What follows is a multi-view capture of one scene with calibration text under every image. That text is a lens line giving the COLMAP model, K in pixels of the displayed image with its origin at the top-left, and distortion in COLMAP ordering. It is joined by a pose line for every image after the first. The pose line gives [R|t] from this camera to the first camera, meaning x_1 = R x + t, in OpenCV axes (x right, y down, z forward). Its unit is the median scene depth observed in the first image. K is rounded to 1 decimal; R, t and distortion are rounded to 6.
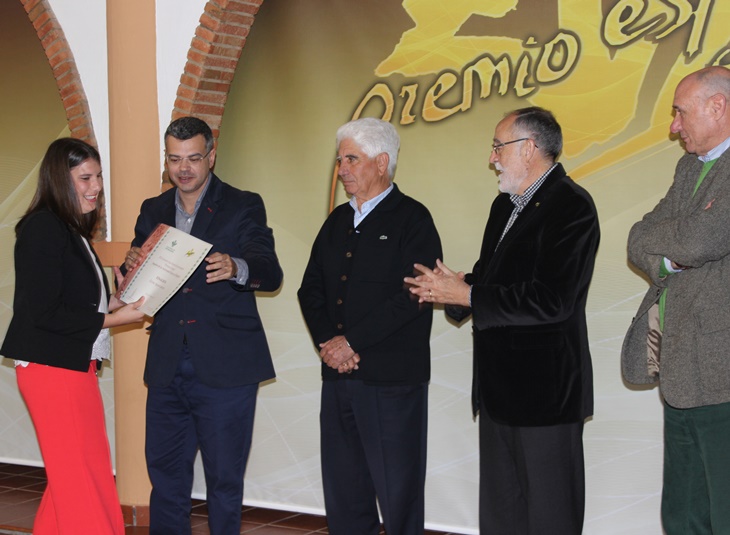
lens RADIAL K [[1436.0, 0, 344.0], [0, 1436.0, 300.6], [0, 0, 1]] dist [-0.006311, 0.000000]
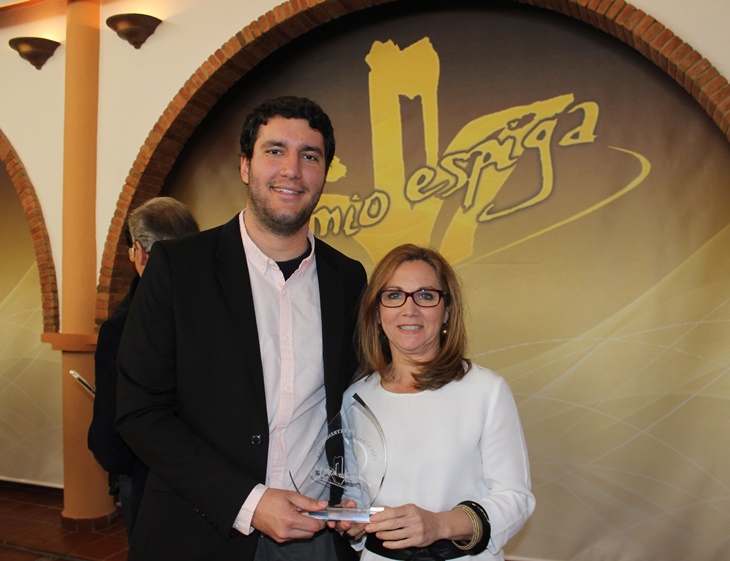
lens RADIAL K [[620.9, 0, 389.4], [0, 620.9, 308.1], [0, 0, 1]] dist [-0.119178, 0.057322]
pose [[0.972440, 0.002010, 0.233145, 0.016848], [0.012190, 0.998157, -0.059447, -0.029912], [-0.232835, 0.060650, 0.970623, 0.380188]]
